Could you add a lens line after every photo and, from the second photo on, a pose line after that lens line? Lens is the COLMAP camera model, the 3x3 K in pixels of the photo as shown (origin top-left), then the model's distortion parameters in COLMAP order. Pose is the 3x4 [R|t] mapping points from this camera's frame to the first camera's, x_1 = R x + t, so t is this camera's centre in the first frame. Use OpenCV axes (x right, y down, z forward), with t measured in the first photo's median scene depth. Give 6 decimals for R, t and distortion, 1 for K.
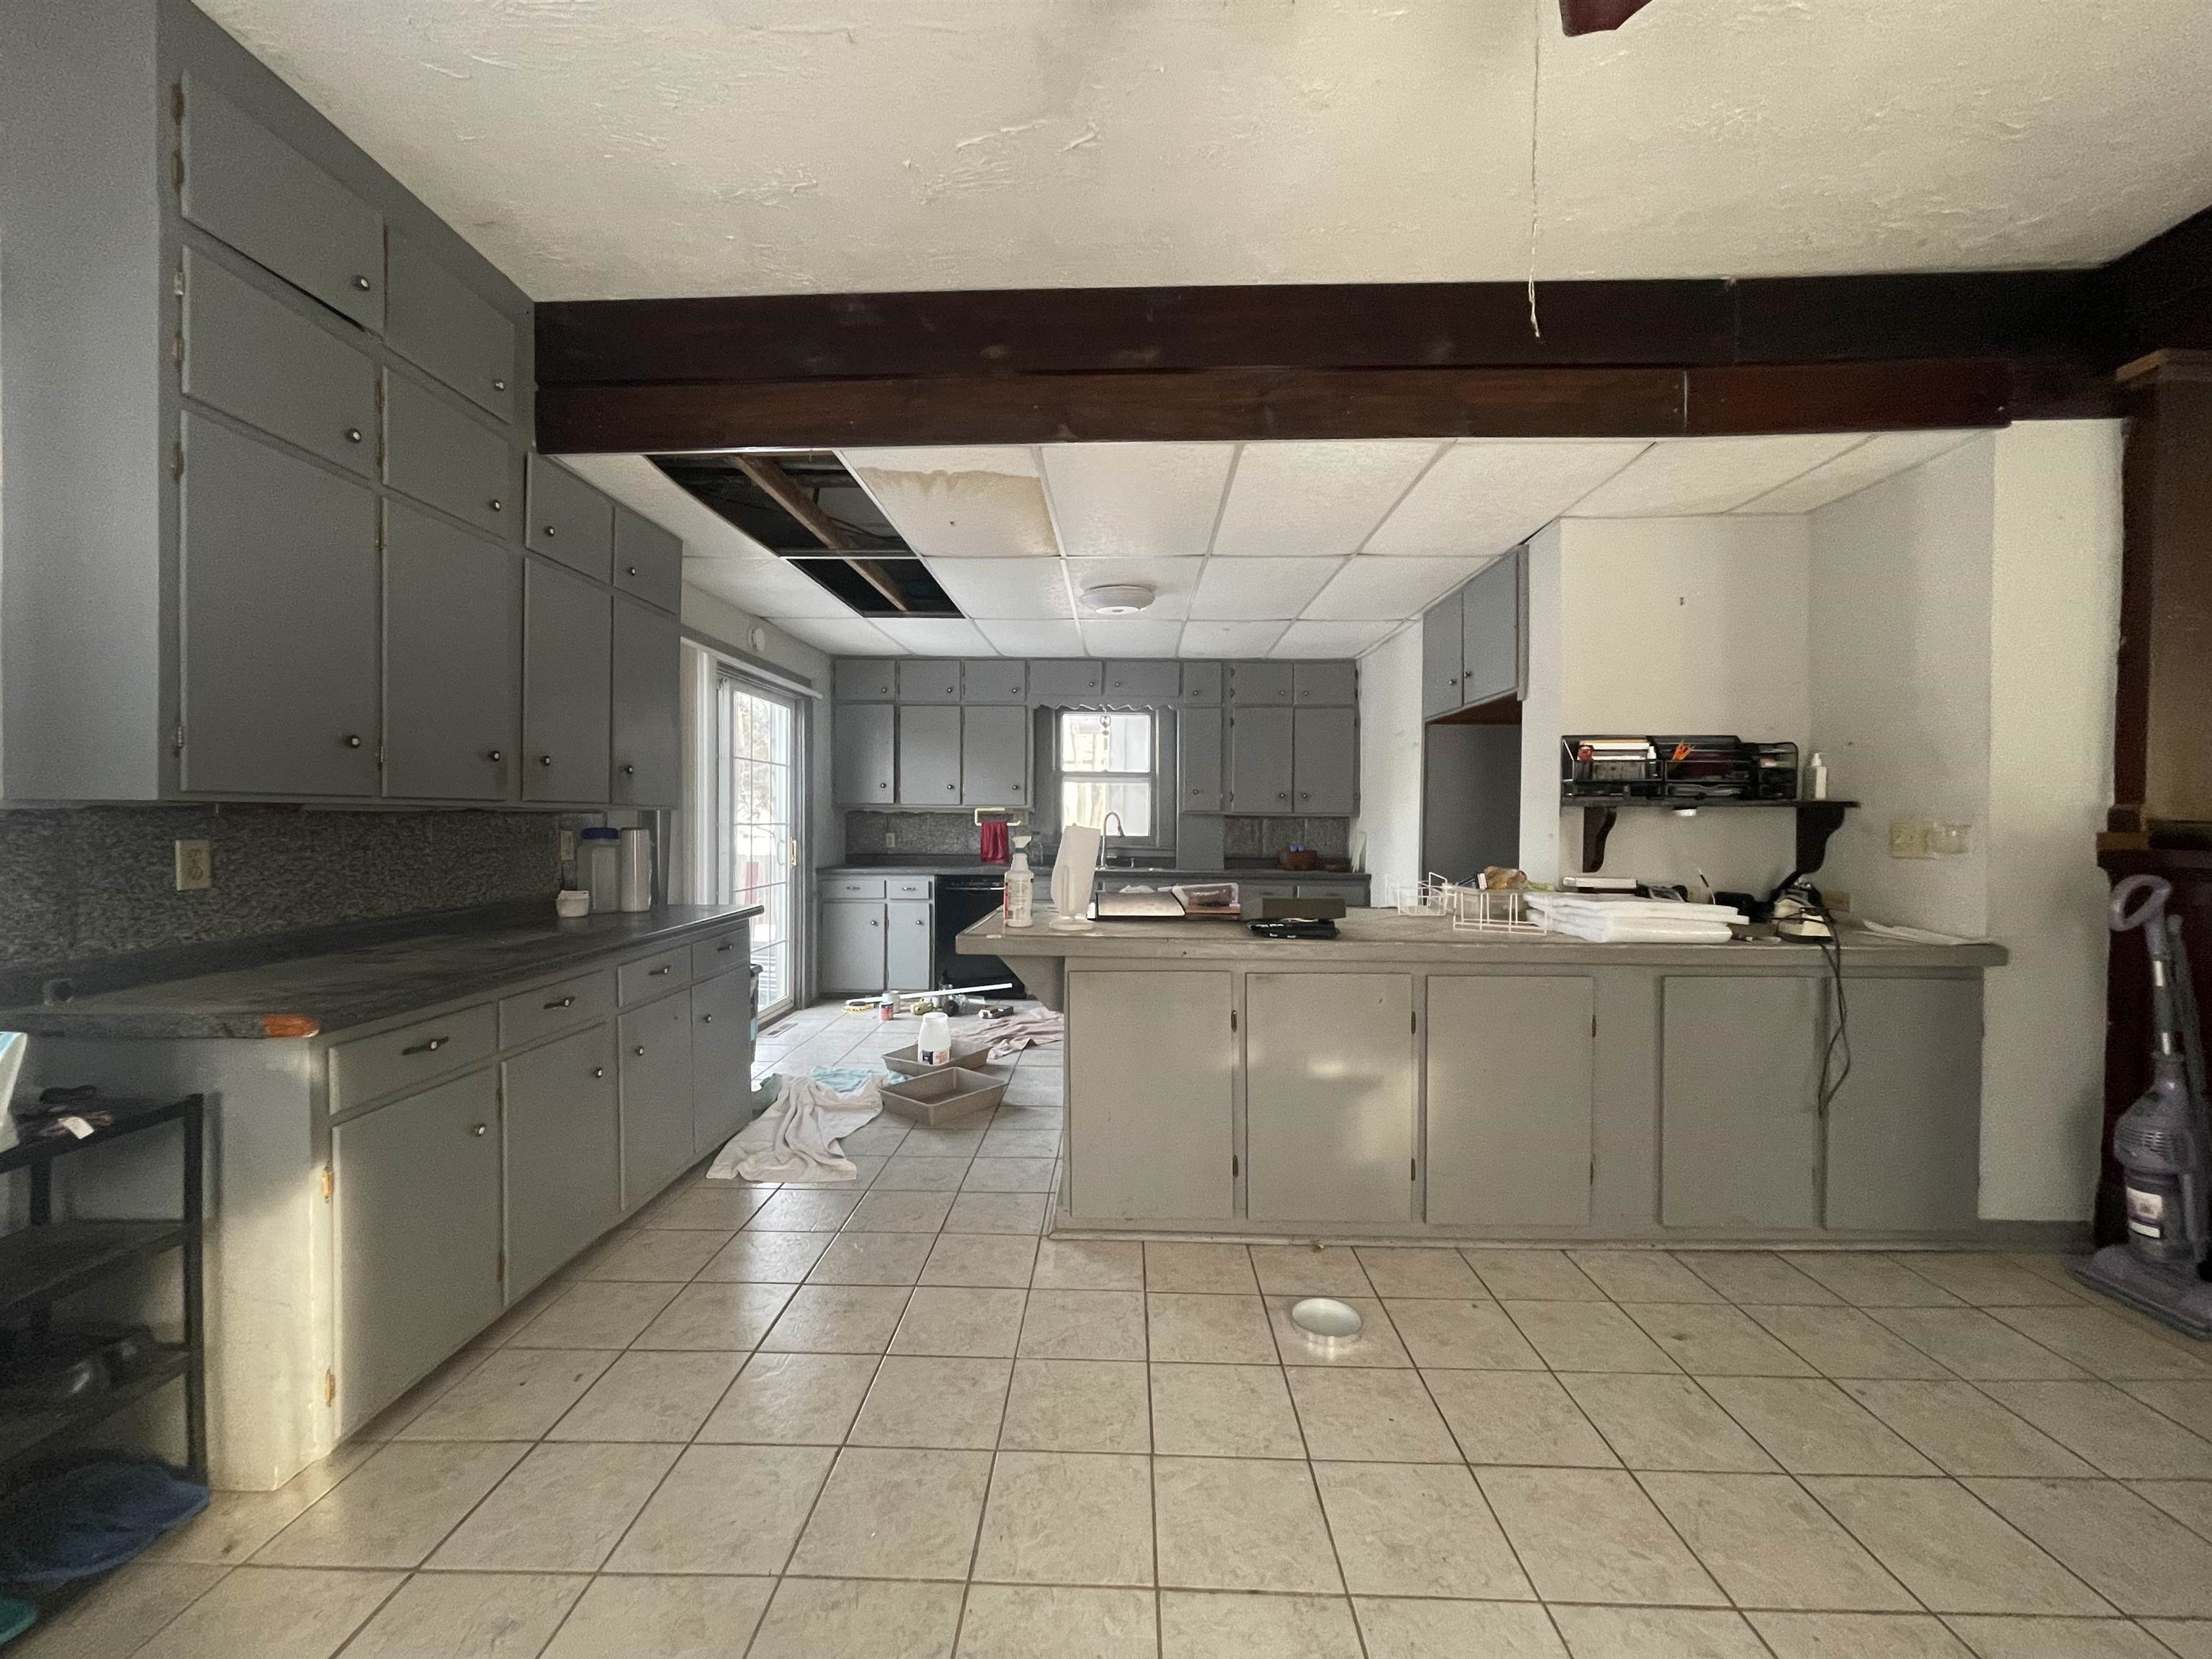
lens RADIAL K [[888.0, 0, 1105.7], [0, 888.0, 827.4], [0, 0, 1]] dist [-0.007723, 0.001032]
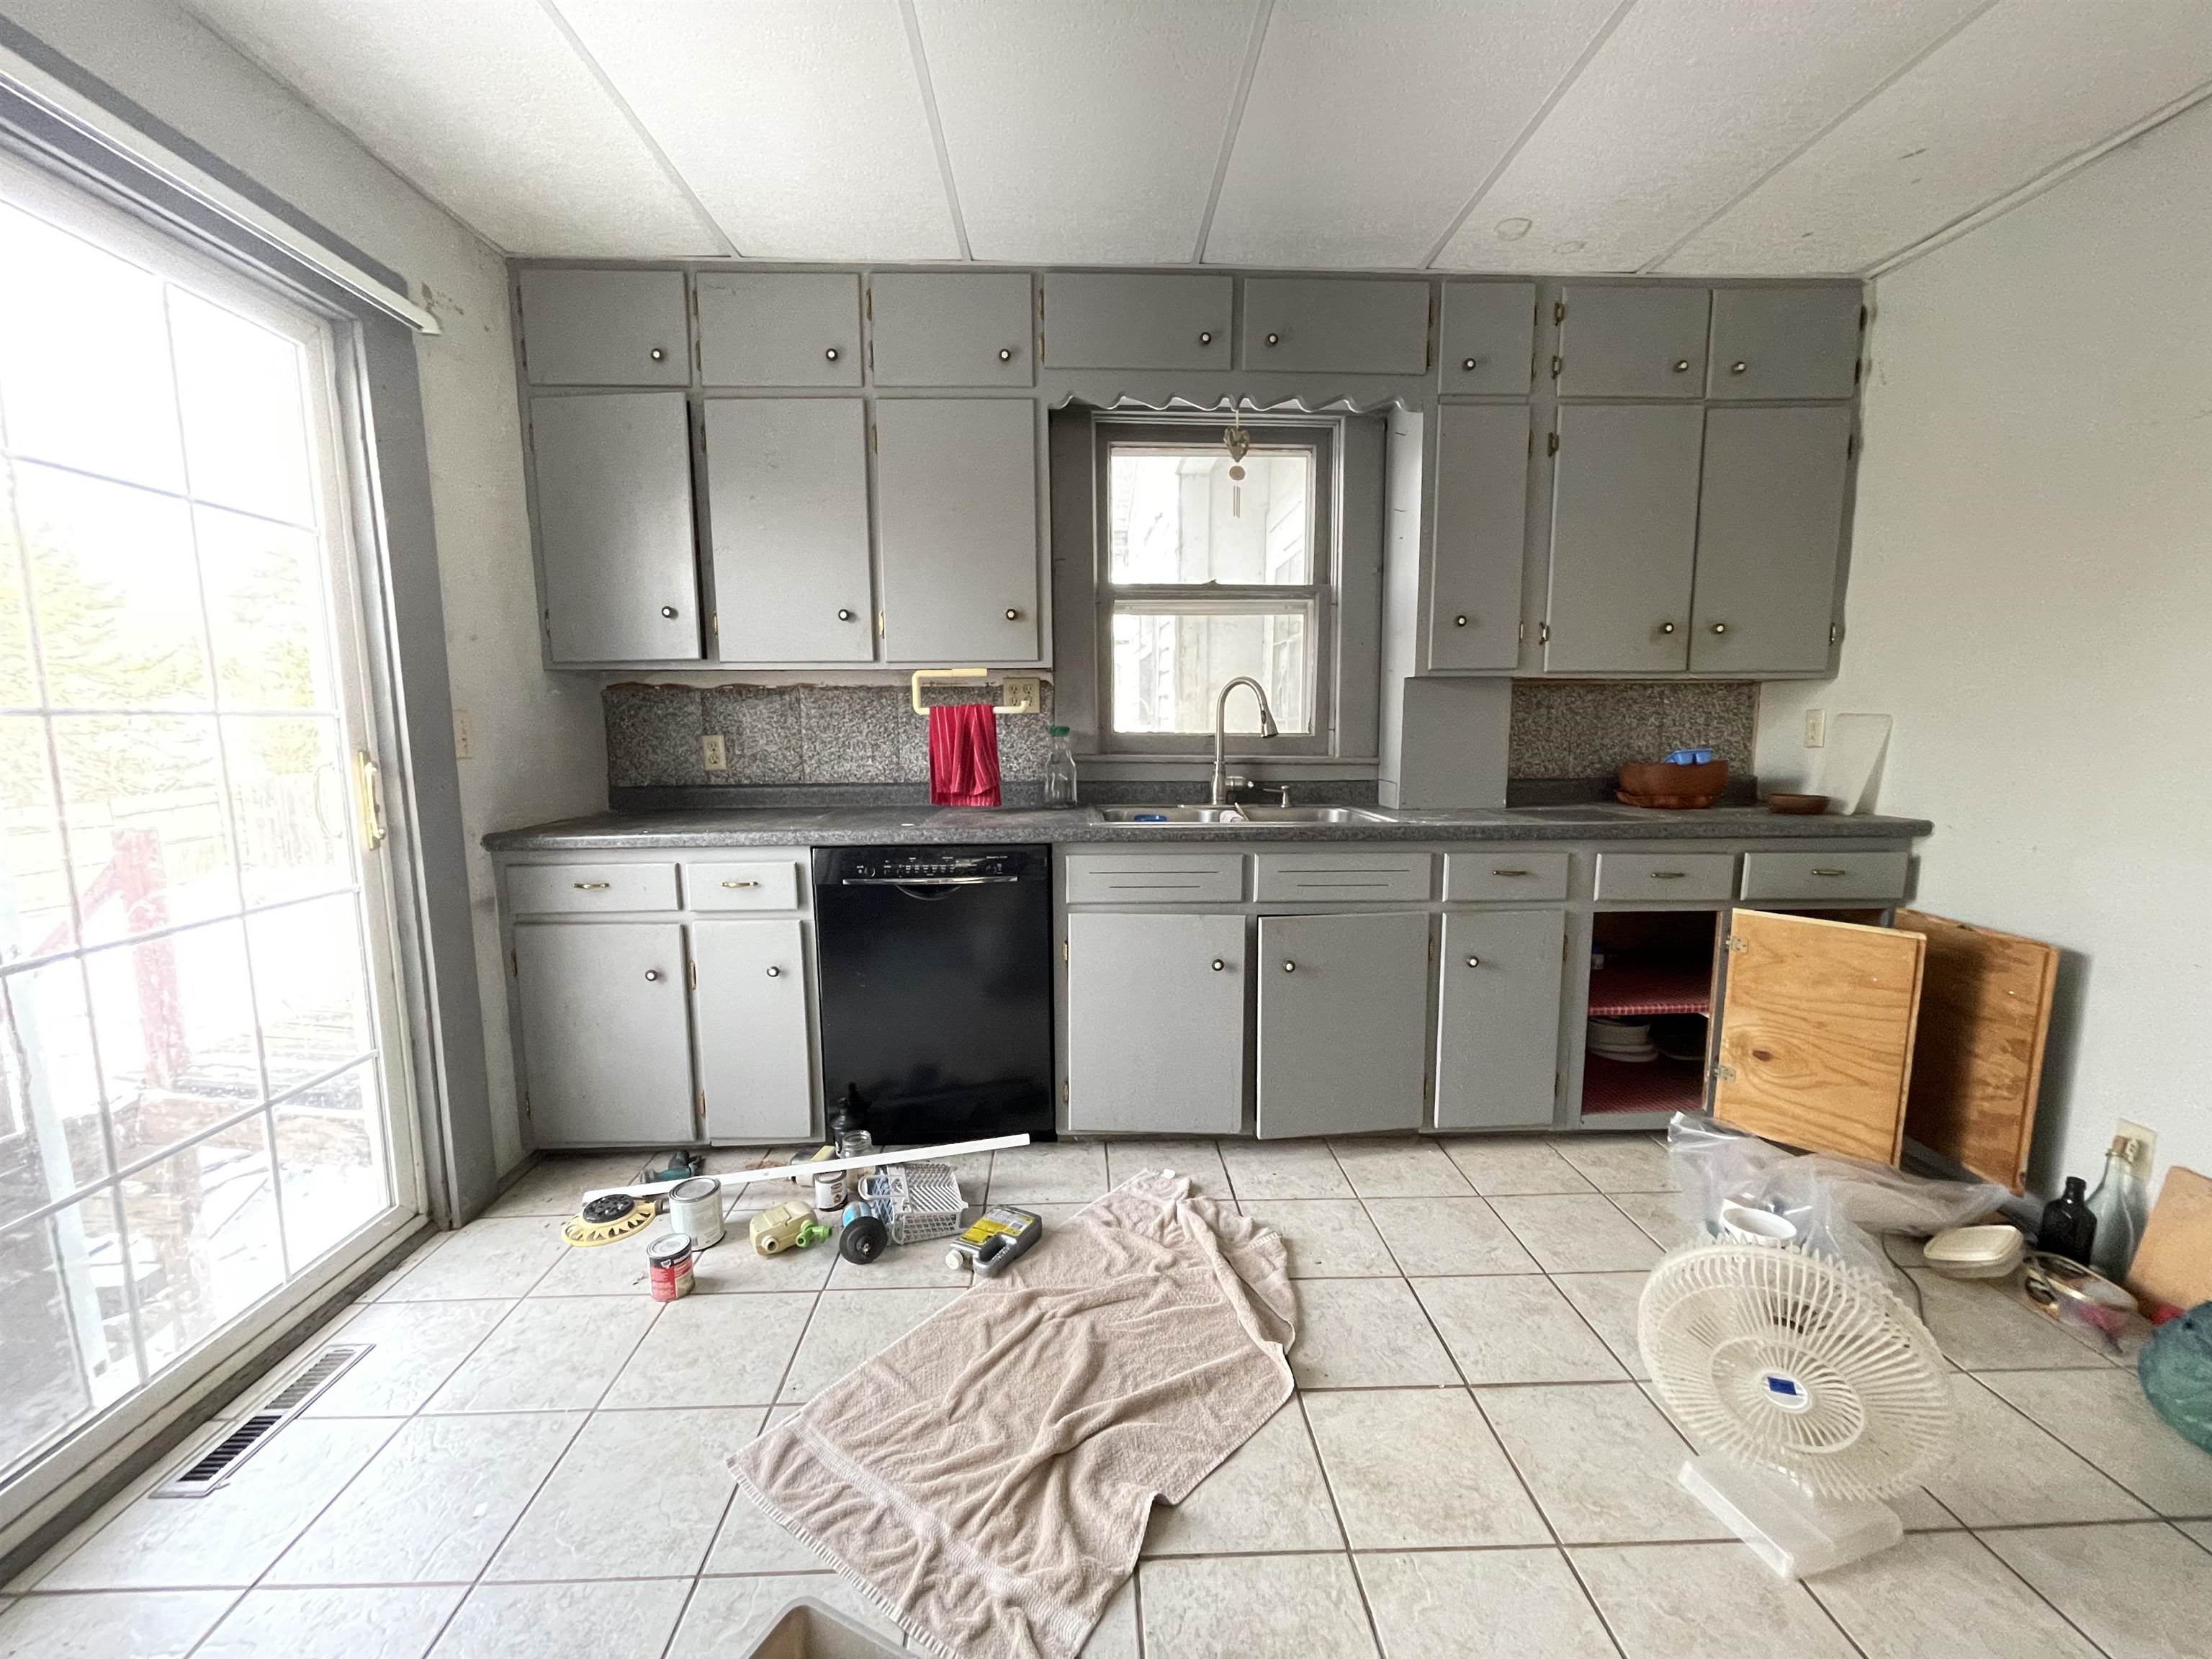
lens RADIAL K [[888.0, 0, 1104.5], [0, 888.0, 832.7], [0, 0, 1]] dist [-0.007723, 0.001032]
pose [[0.998447, -0.021788, 0.051264, -0.083225], [0.015479, 0.992606, 0.120392, 0.004254], [-0.053508, -0.119412, 0.991402, 0.591905]]
